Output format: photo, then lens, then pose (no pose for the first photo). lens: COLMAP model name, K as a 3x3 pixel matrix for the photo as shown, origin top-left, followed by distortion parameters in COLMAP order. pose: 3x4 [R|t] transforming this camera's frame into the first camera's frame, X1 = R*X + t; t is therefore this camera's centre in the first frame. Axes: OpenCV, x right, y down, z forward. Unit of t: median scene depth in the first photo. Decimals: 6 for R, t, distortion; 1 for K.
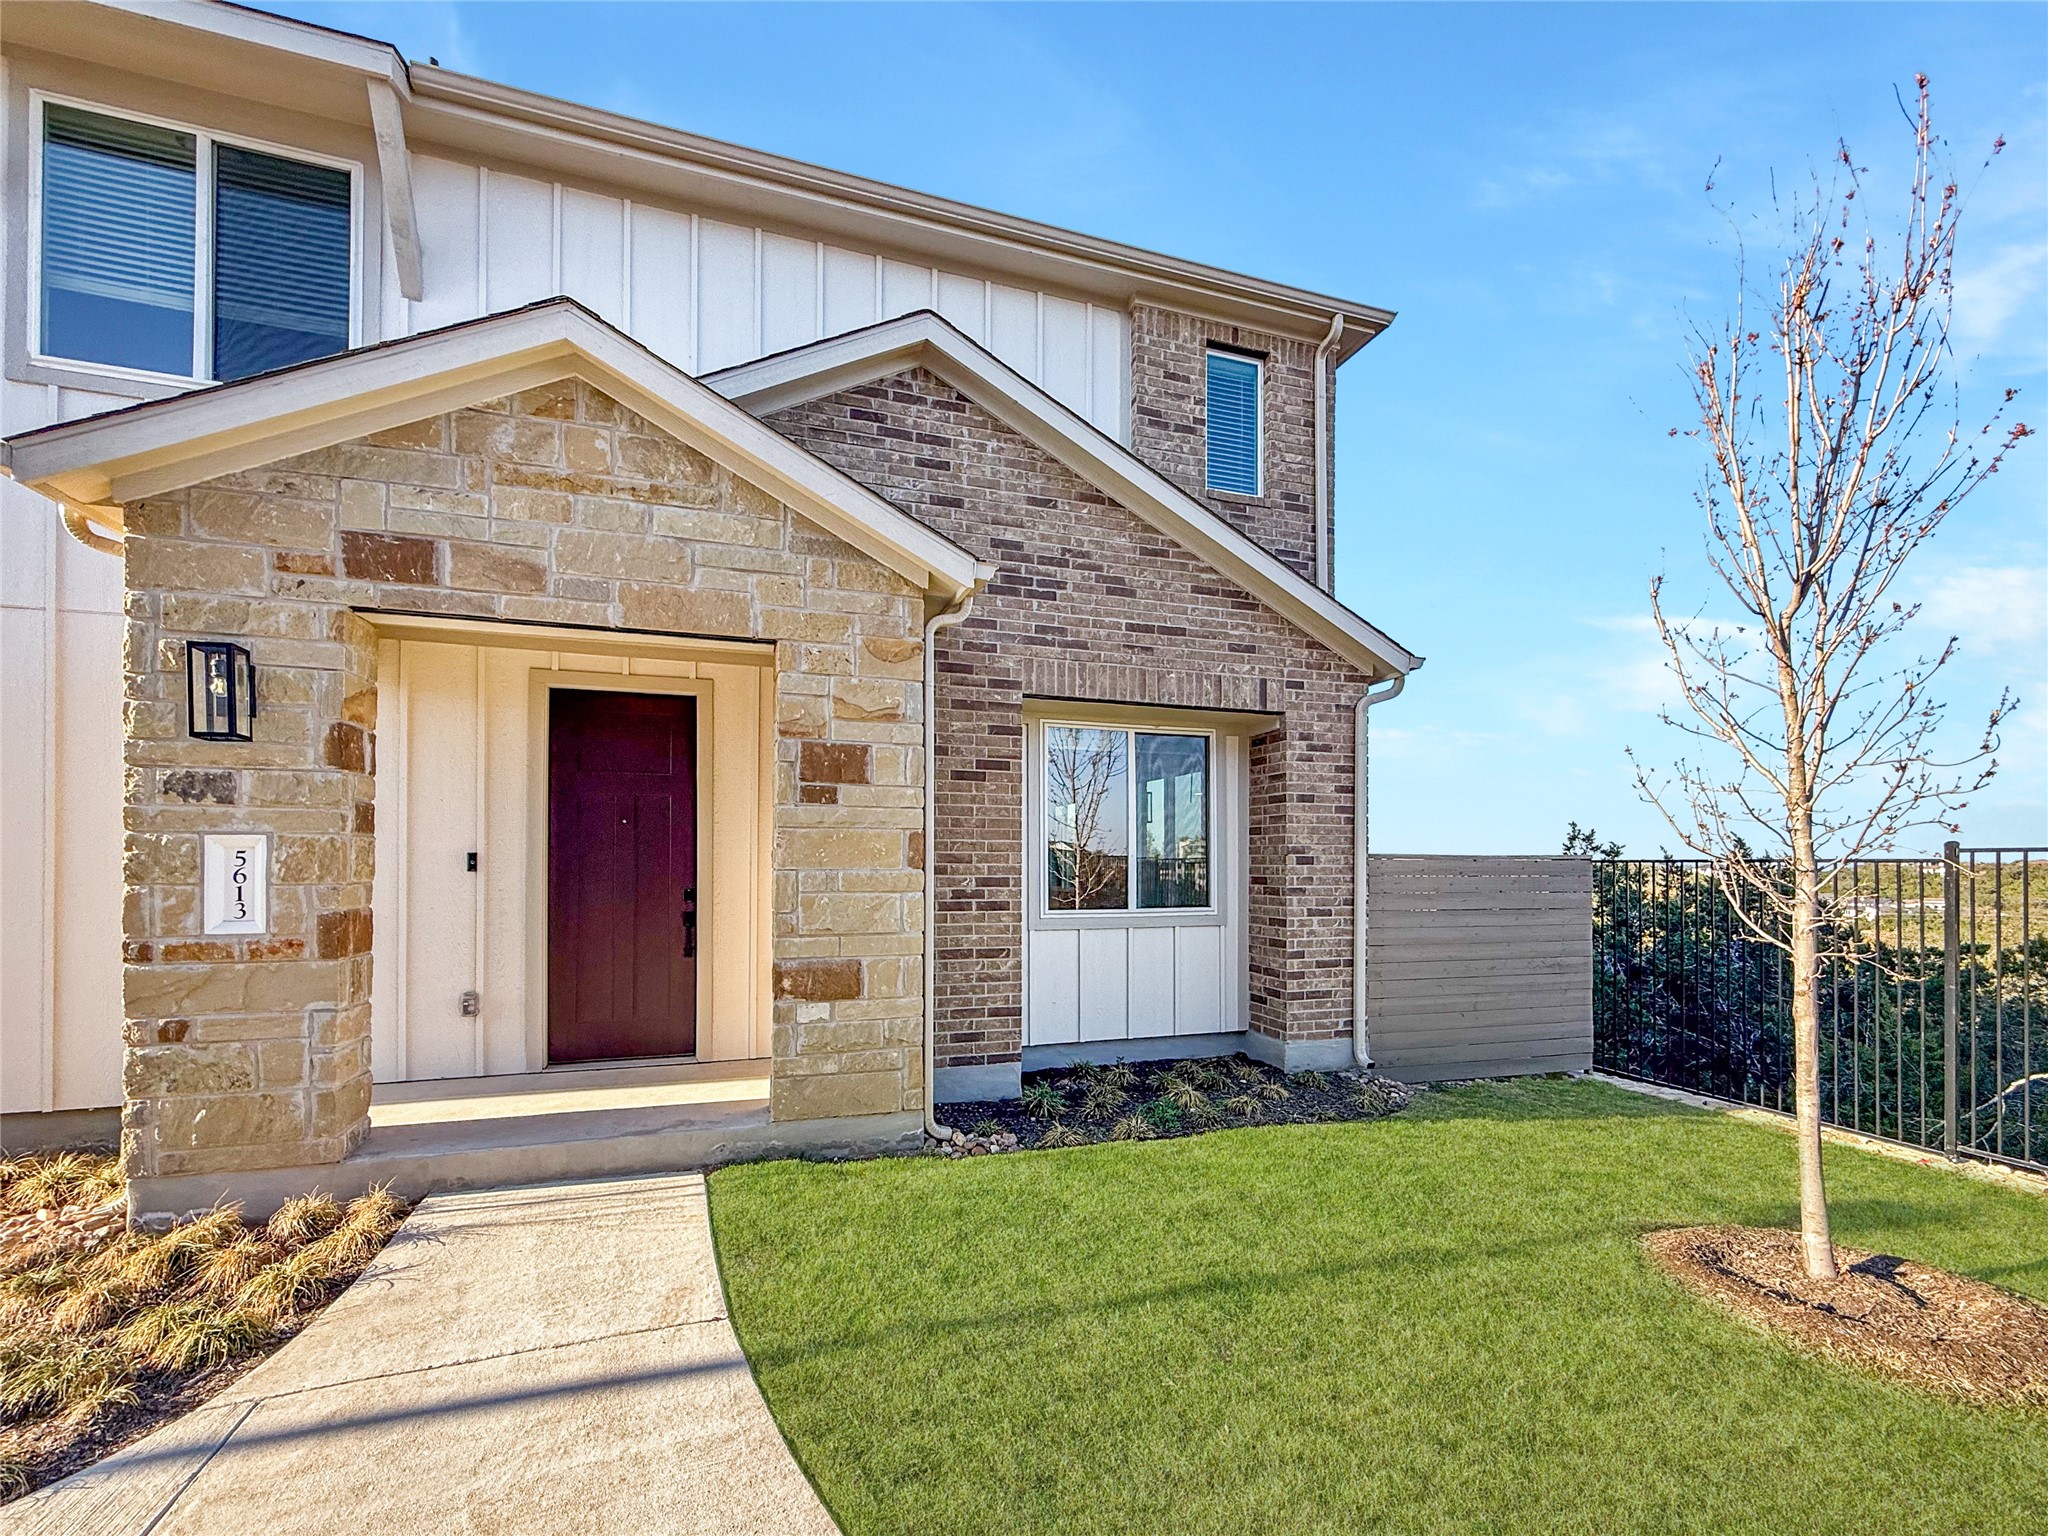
lens RADIAL K [[834.3, 0, 1031.0], [0, 834.3, 855.7], [0, 0, 1]] dist [-0.000736, 0.000411]
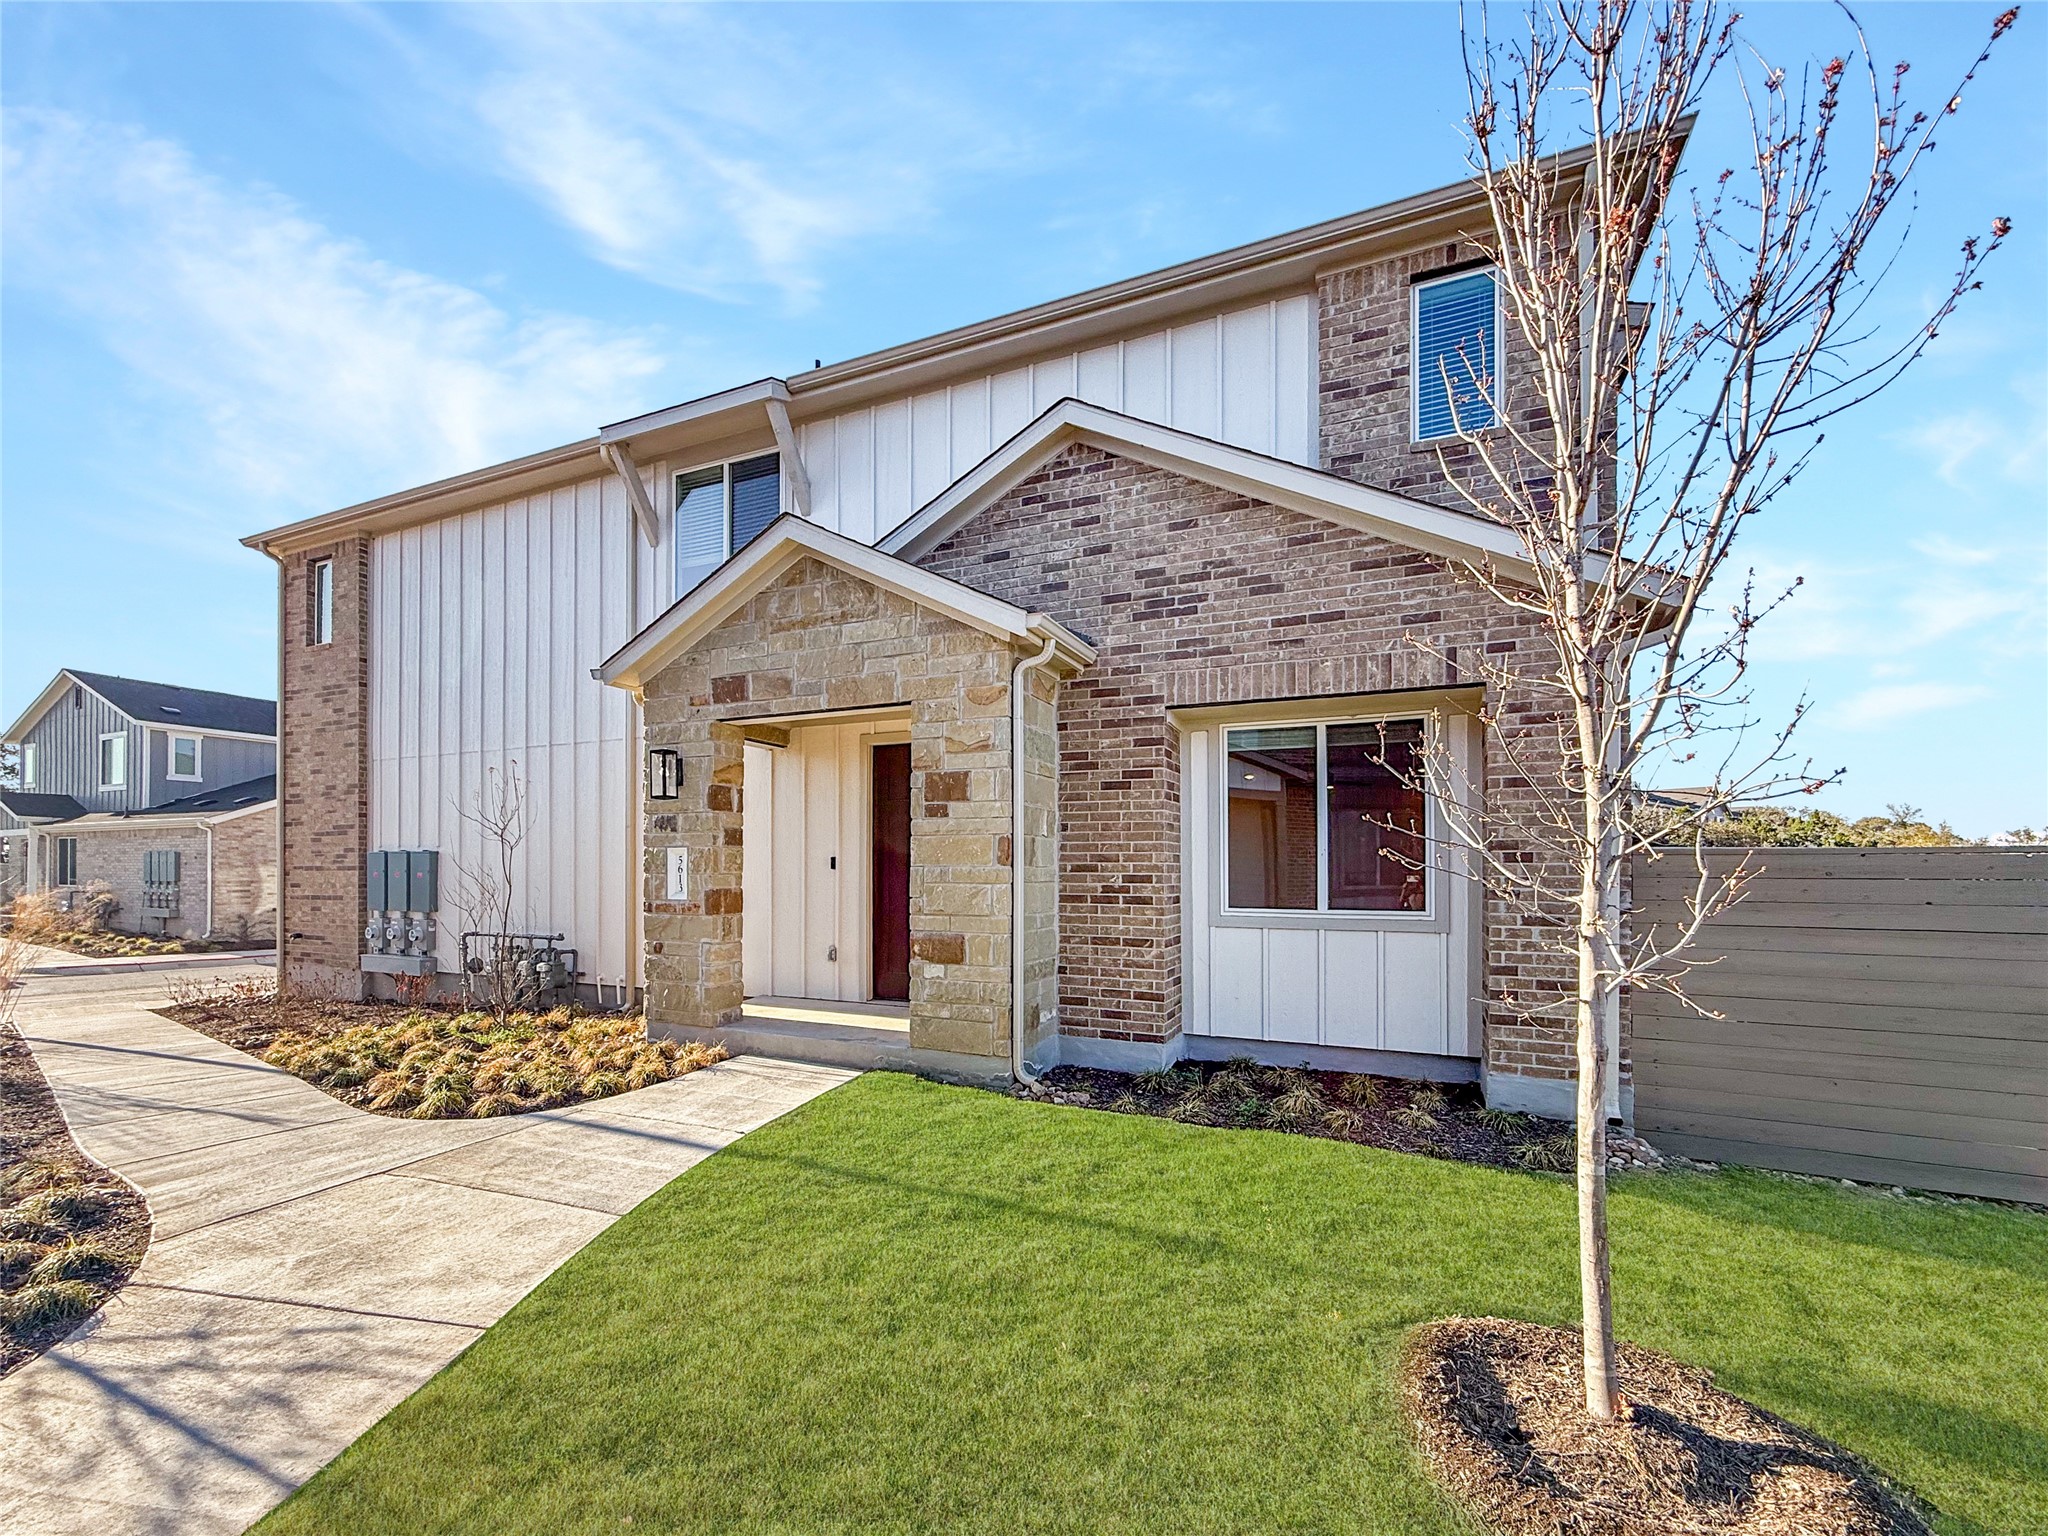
lens RADIAL K [[835.2, 0, 1031.7], [0, 835.2, 864.8], [0, 0, 1]] dist [-0.000301, 0.000079]
pose [[0.746748, -0.004400, -0.665093, 0.766040], [0.005082, 0.999987, -0.000909, 0.016611], [0.665088, -0.002702, 0.746760, 0.091295]]
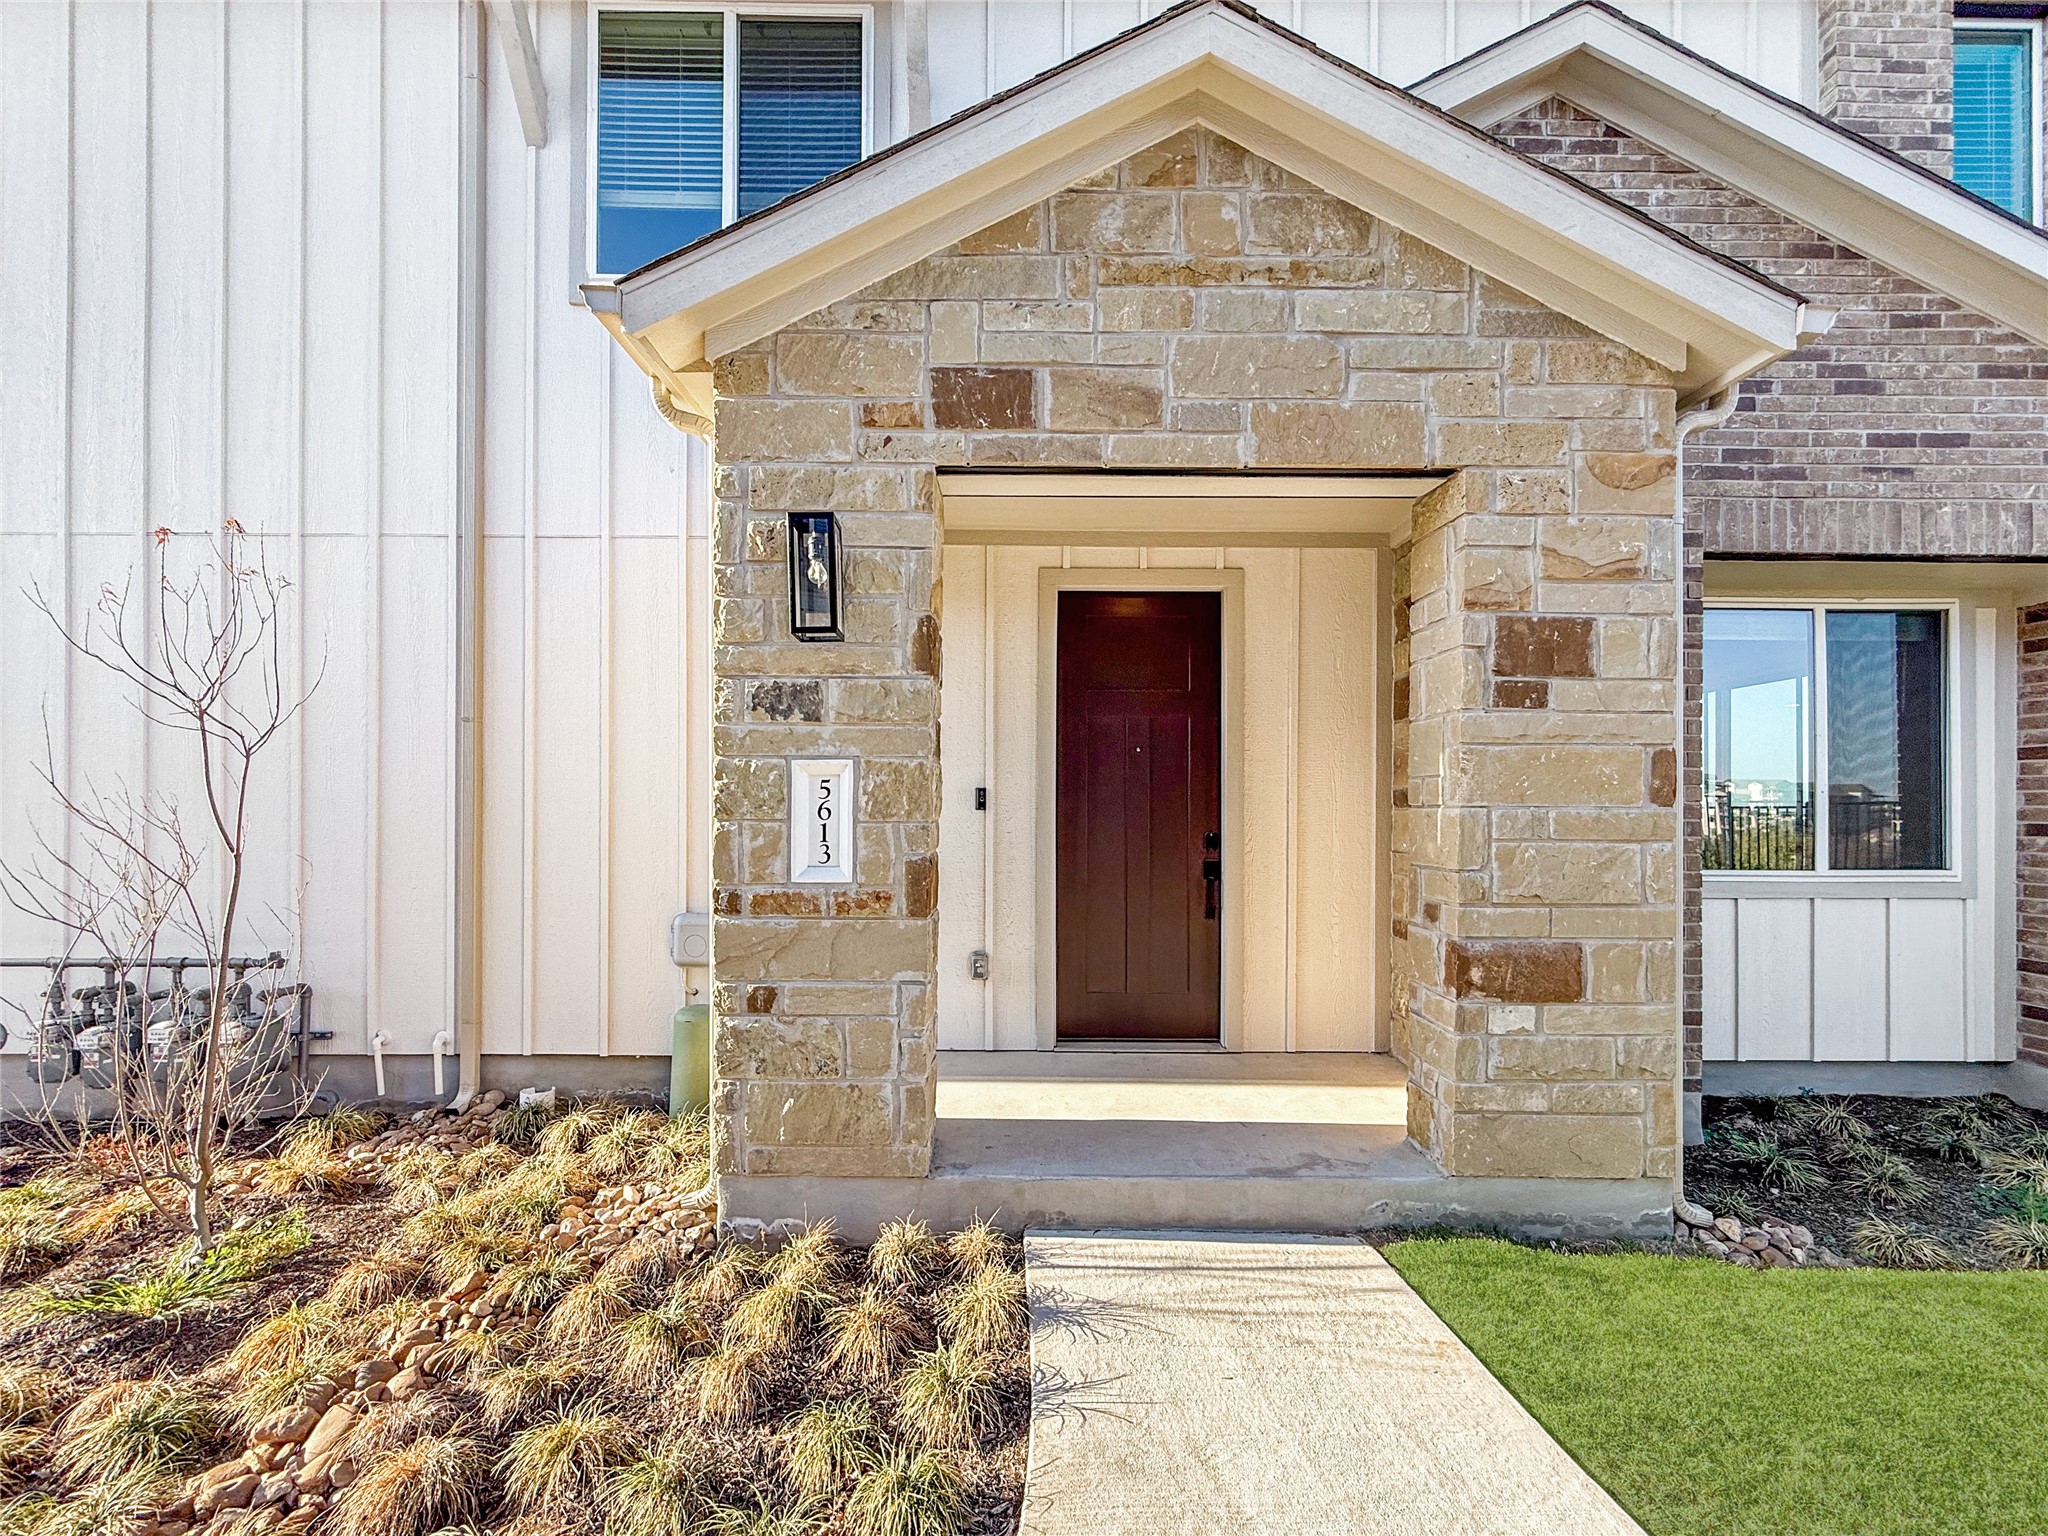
lens RADIAL K [[819.2, 0, 1030.4], [0, 819.2, 806.2], [0, 0, 1]] dist [0.000925, -0.000126]
pose [[0.952095, 0.000962, -0.305800, -0.430123], [-0.000011, 0.999995, 0.003110, 0.014339], [0.305802, -0.002958, 0.952091, 0.254840]]
